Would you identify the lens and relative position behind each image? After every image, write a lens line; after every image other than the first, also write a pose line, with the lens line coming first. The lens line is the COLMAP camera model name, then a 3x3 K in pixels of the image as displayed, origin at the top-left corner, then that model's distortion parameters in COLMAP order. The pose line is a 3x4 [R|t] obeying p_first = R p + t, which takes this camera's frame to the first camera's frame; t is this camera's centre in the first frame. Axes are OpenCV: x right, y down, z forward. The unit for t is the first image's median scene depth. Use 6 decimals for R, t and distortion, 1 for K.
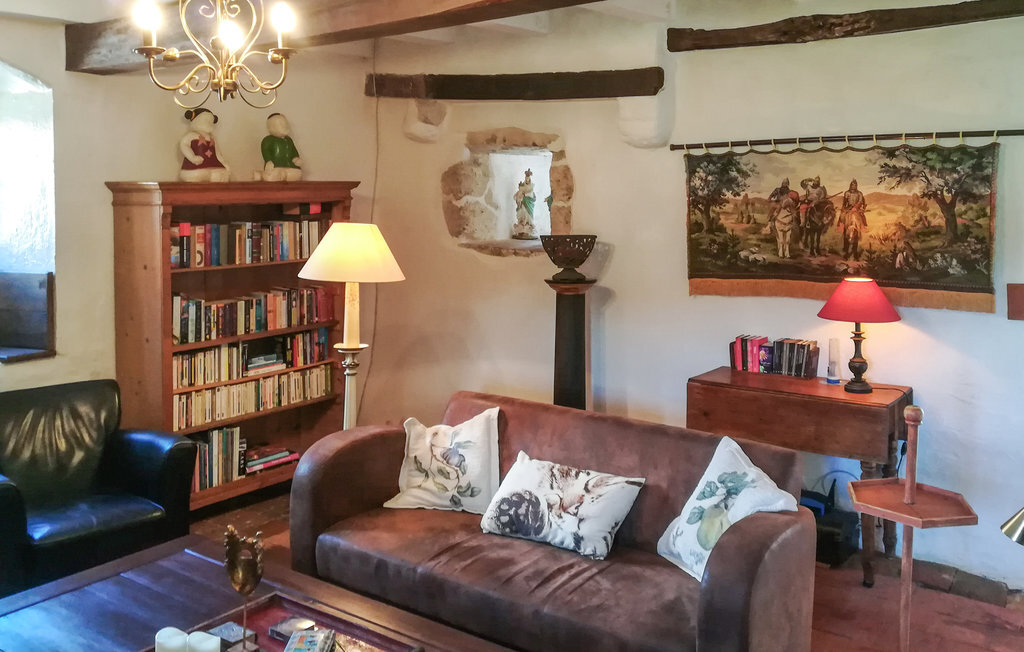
lens RADIAL K [[901.0, 0, 512.0], [0, 901.0, 326.0], [0, 0, 1]] dist [0.086167, -0.165898]
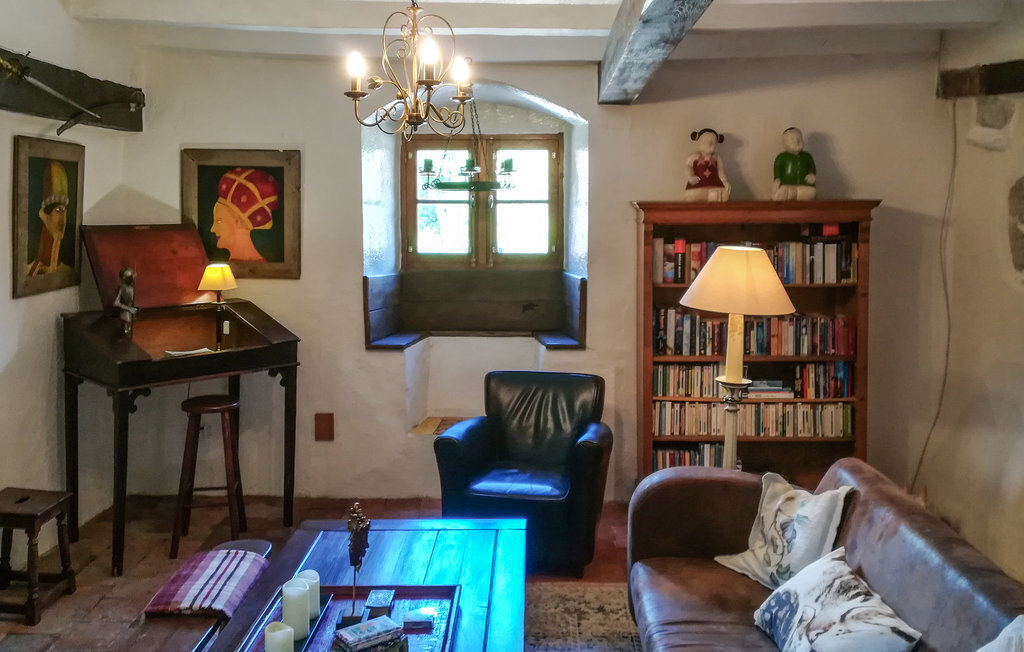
lens RADIAL K [[872.4, 0, 508.0], [0, 872.4, 345.8], [0, 0, 1]] dist [0.079285, -0.145943]
pose [[0.592030, 0.135902, -0.794375, 0.313555], [-0.126633, 0.989122, 0.074842, -0.040366], [0.795905, 0.056285, 0.602800, 0.221959]]
